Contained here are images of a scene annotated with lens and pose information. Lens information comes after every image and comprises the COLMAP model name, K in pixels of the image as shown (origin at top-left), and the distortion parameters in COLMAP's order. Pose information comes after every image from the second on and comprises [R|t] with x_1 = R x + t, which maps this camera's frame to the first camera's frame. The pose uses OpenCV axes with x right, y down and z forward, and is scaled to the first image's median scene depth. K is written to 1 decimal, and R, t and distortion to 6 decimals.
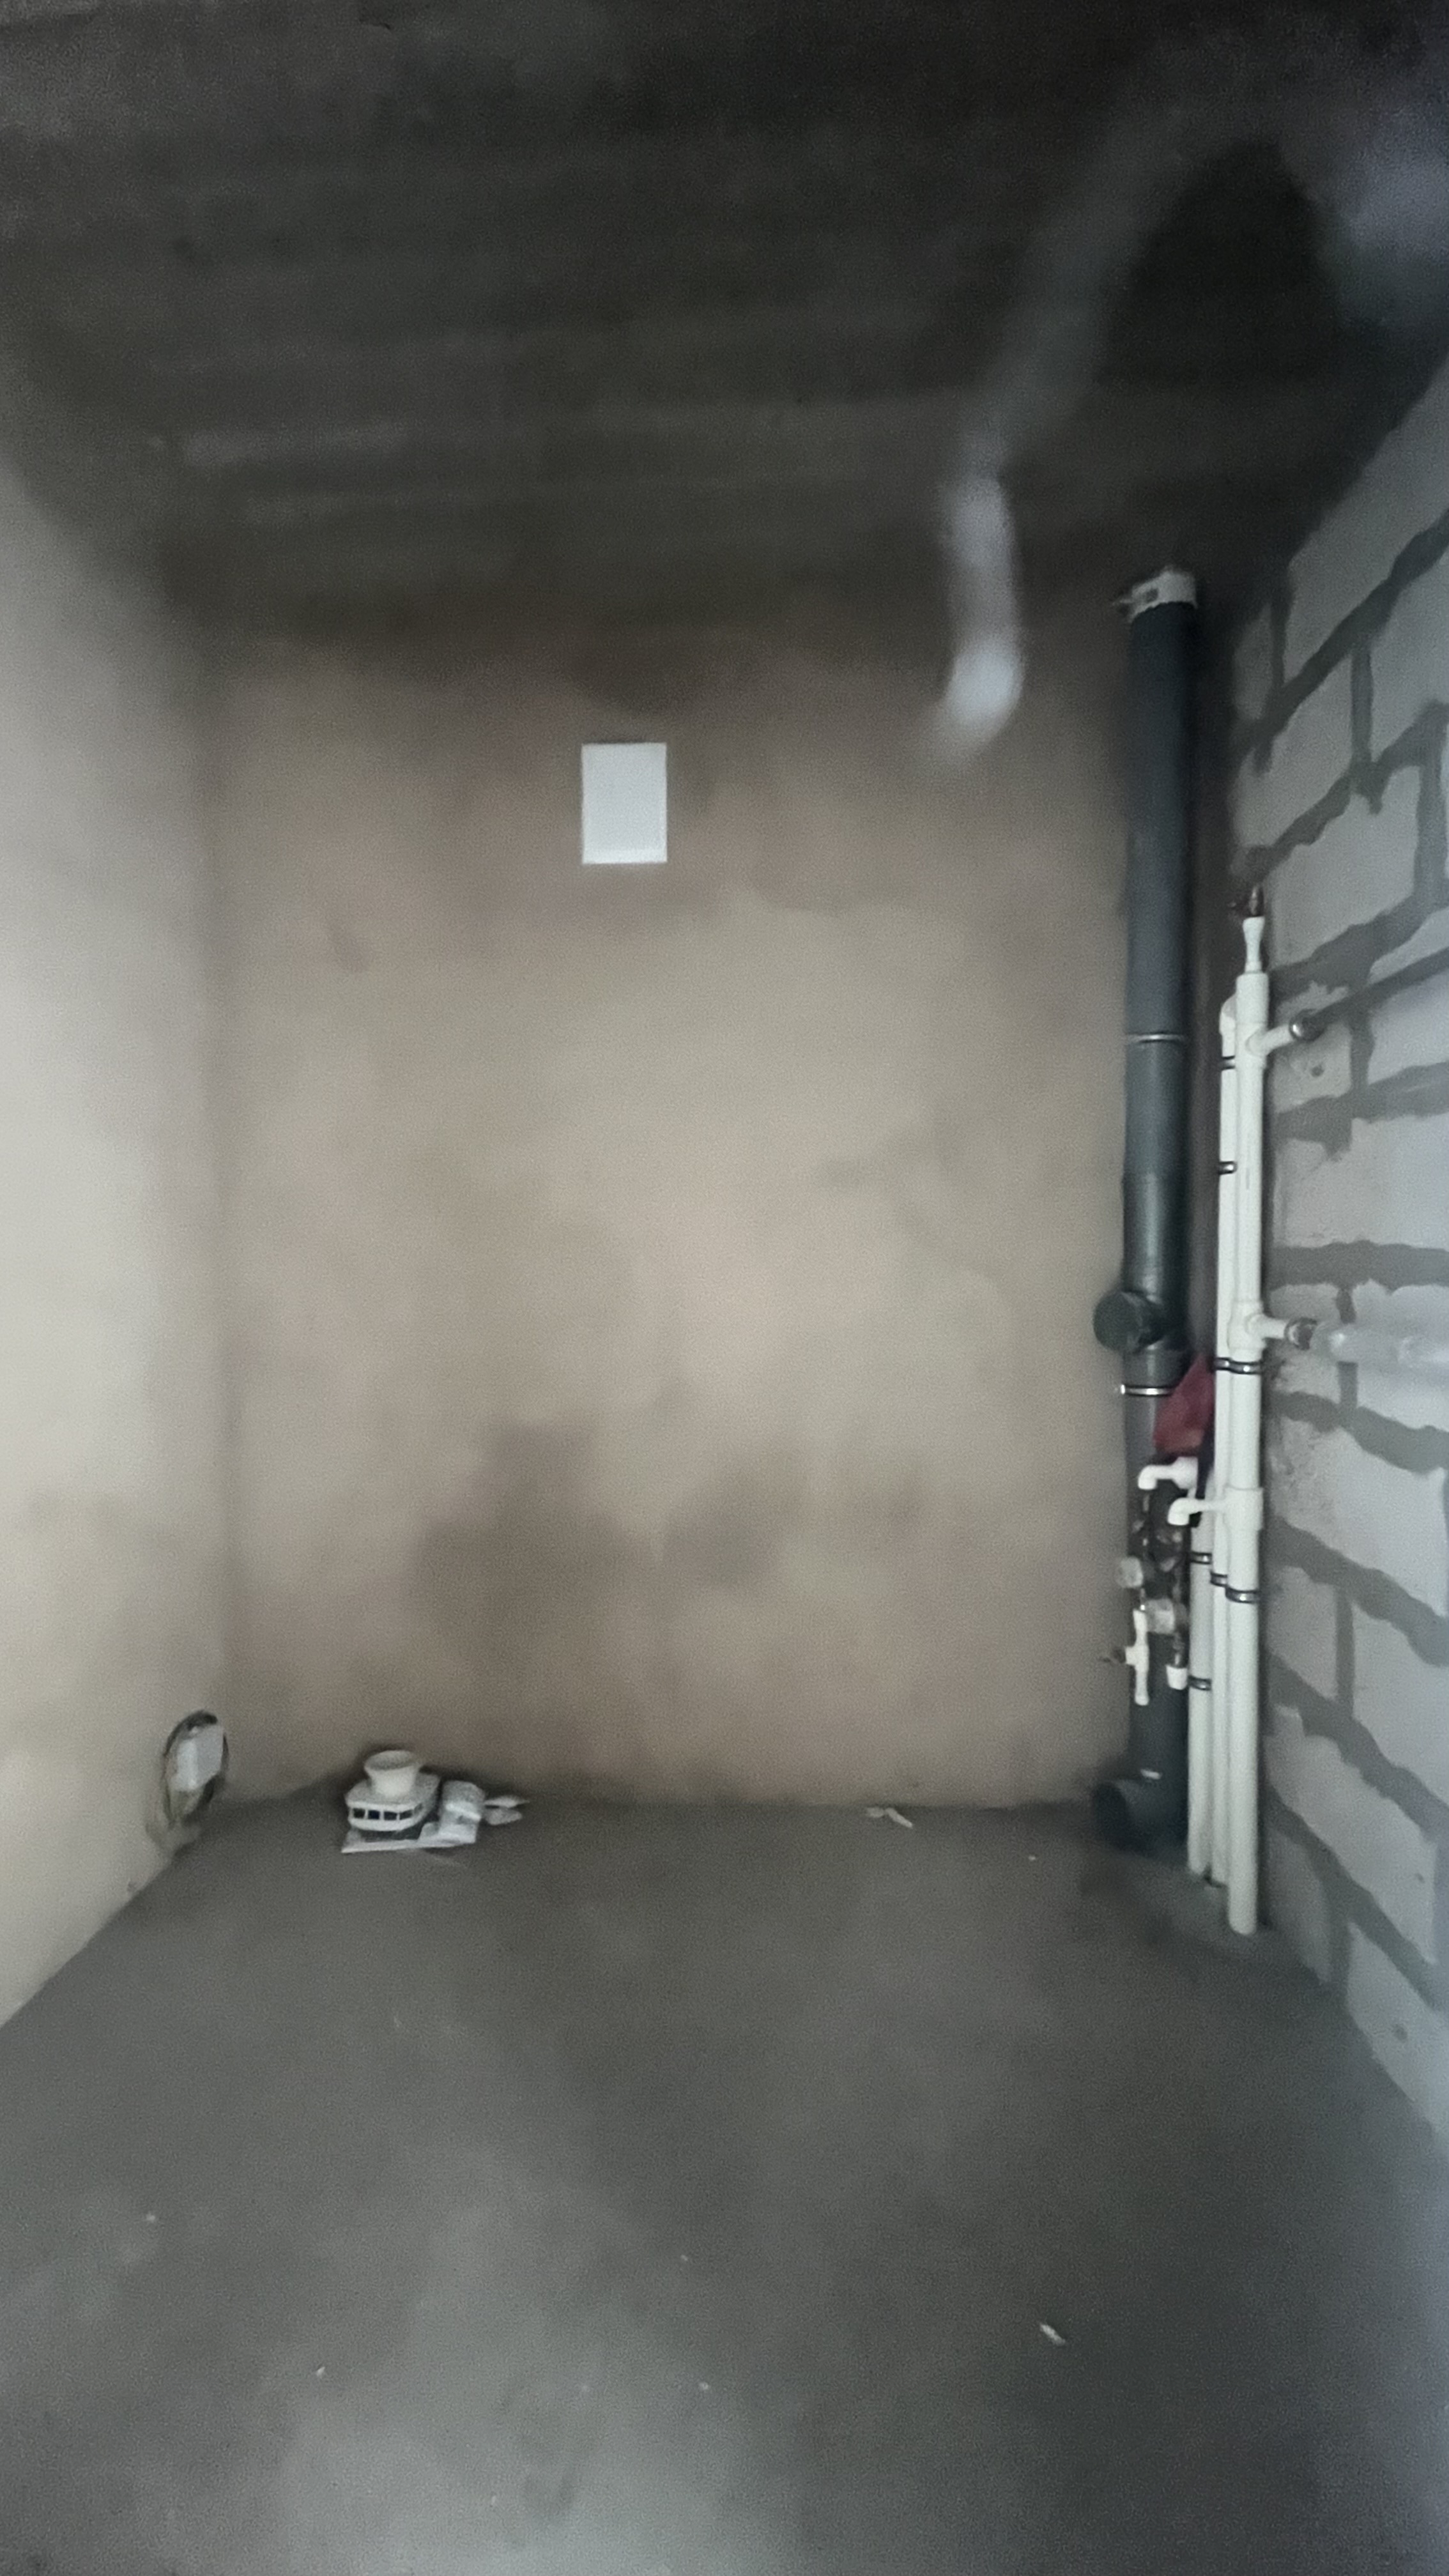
lens RADIAL K [[1024.6, 0, 724.5], [0, 1024.6, 1288.0], [0, 0, 1]] dist [-0.000440, -0.003053]
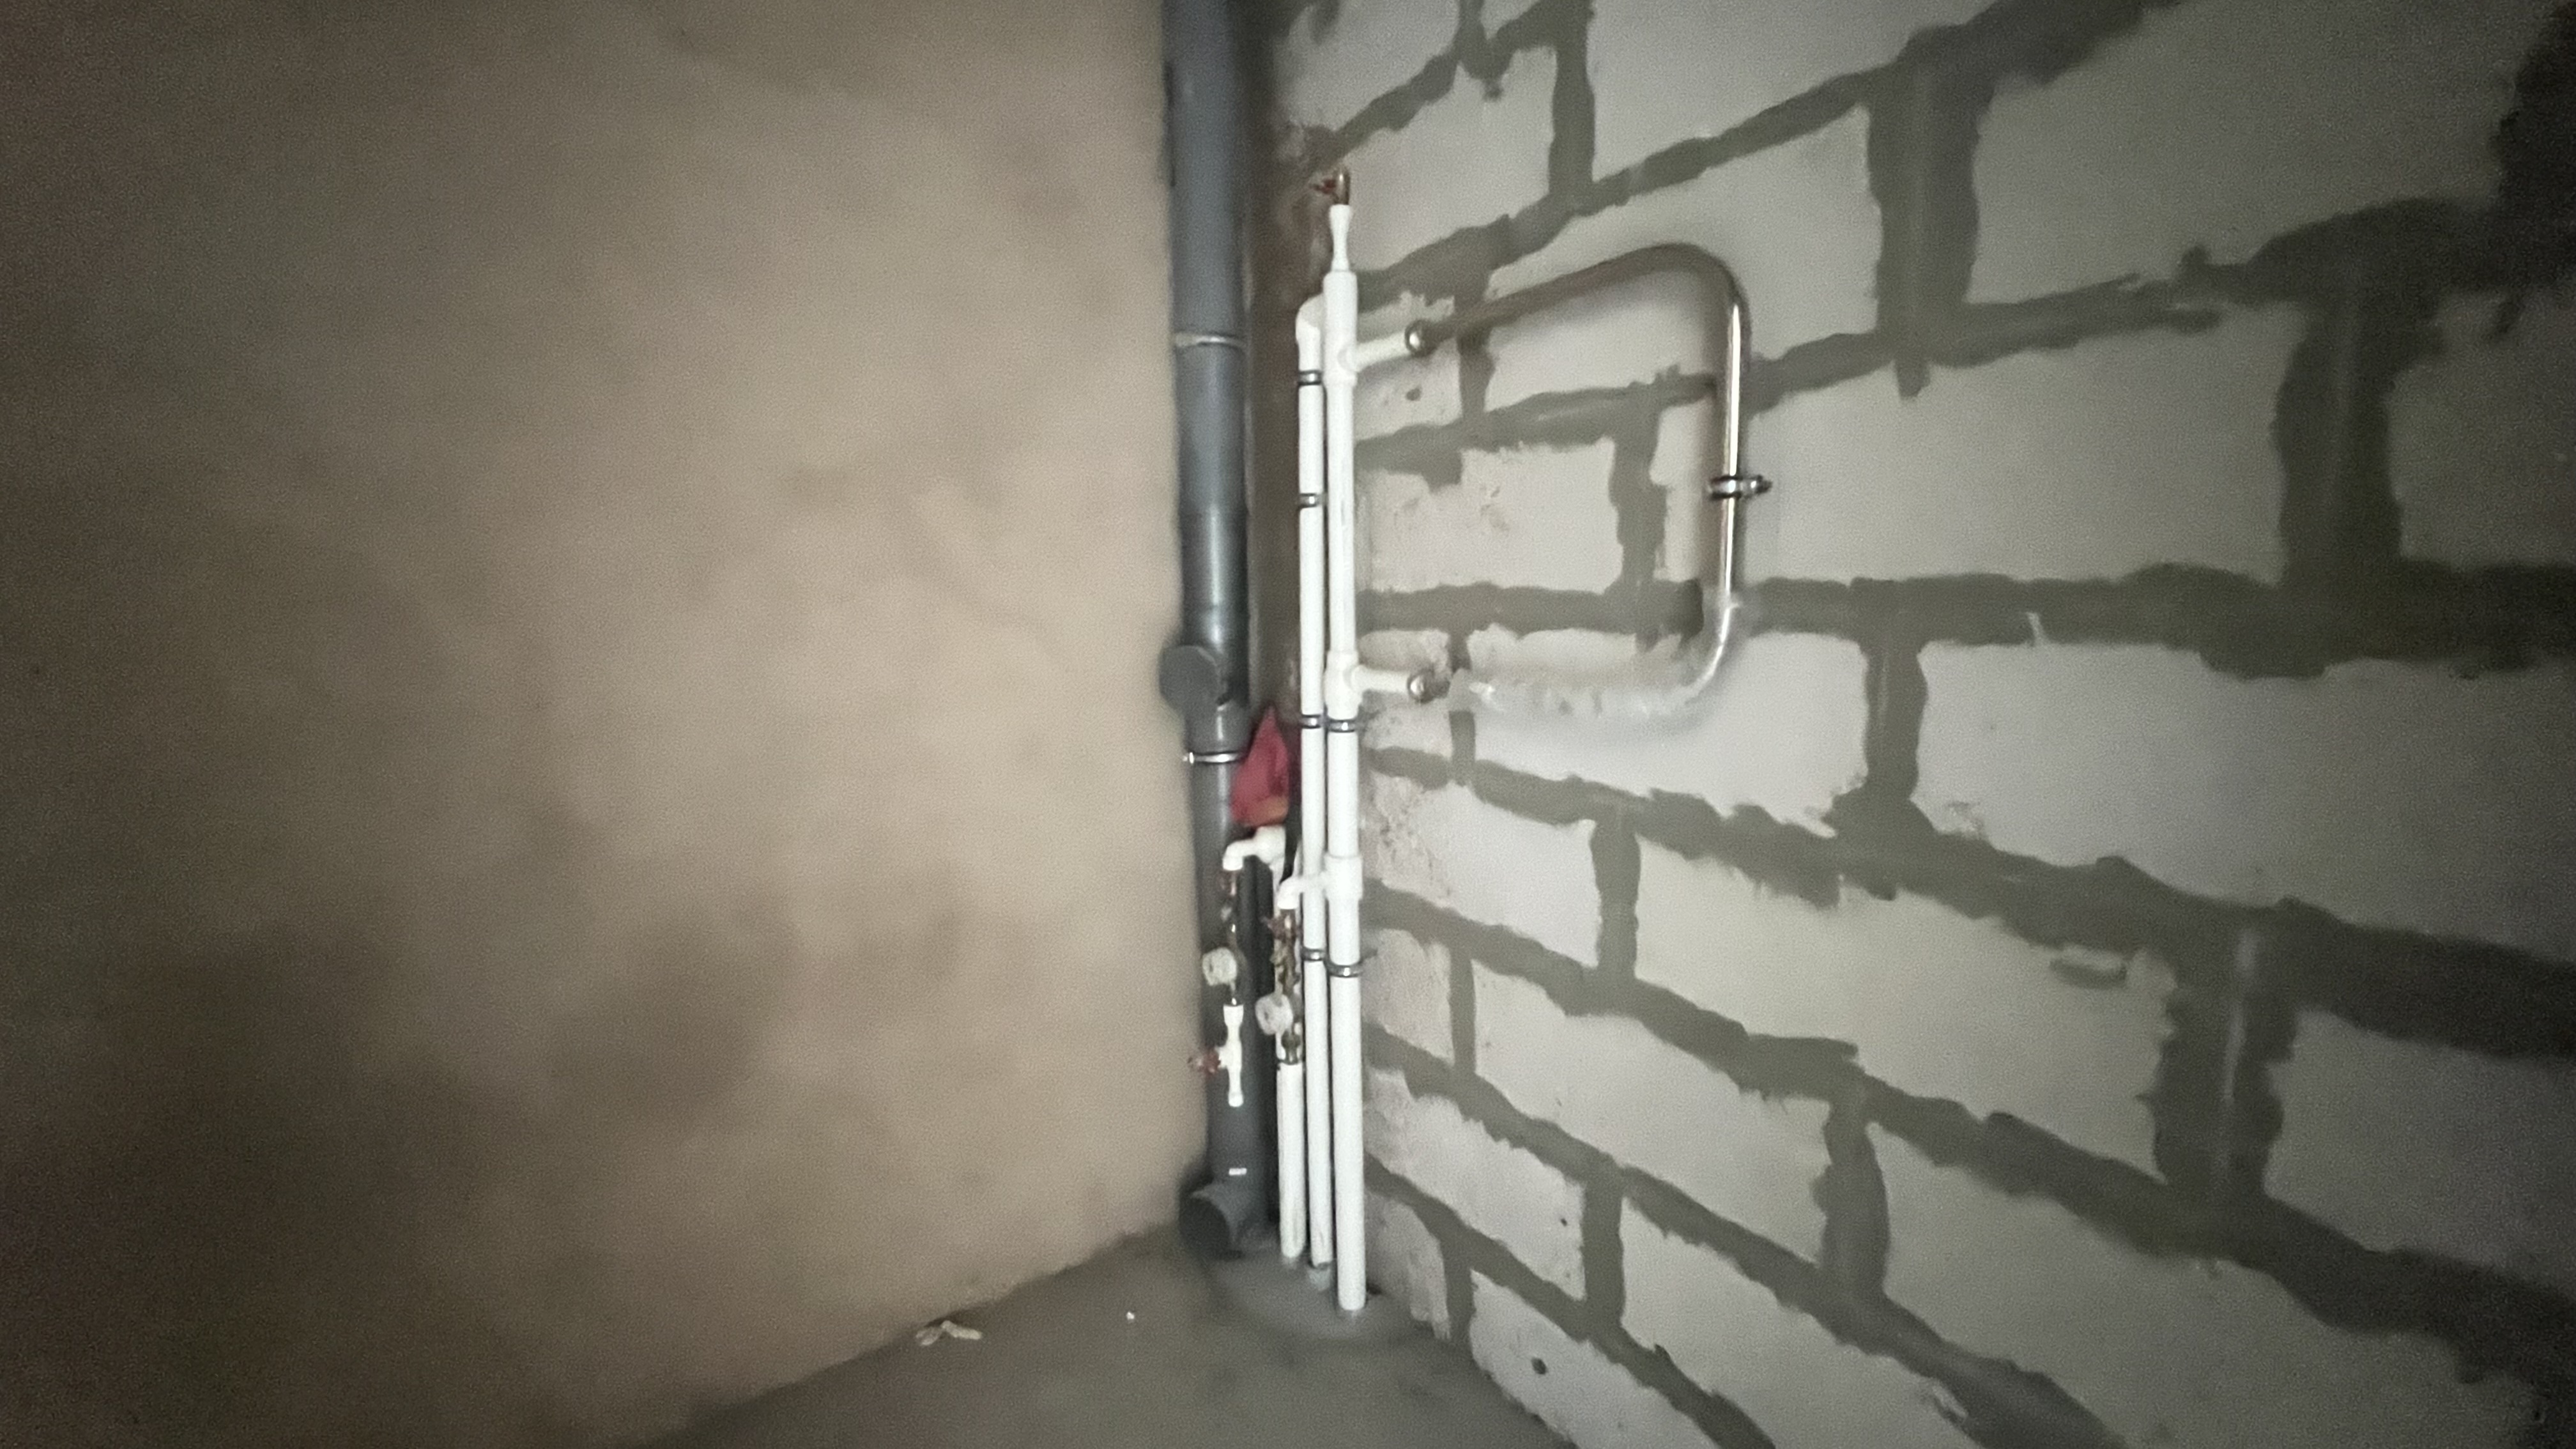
lens RADIAL K [[1024.6, 0, 1288.0], [0, 1024.6, 724.5], [0, 0, 1]] dist [-0.000440, -0.003053]
pose [[0.787191, -0.091826, 0.609835, -0.083352], [0.036026, 0.994011, 0.103169, -0.018637], [-0.615656, -0.059244, 0.785785, 0.325112]]
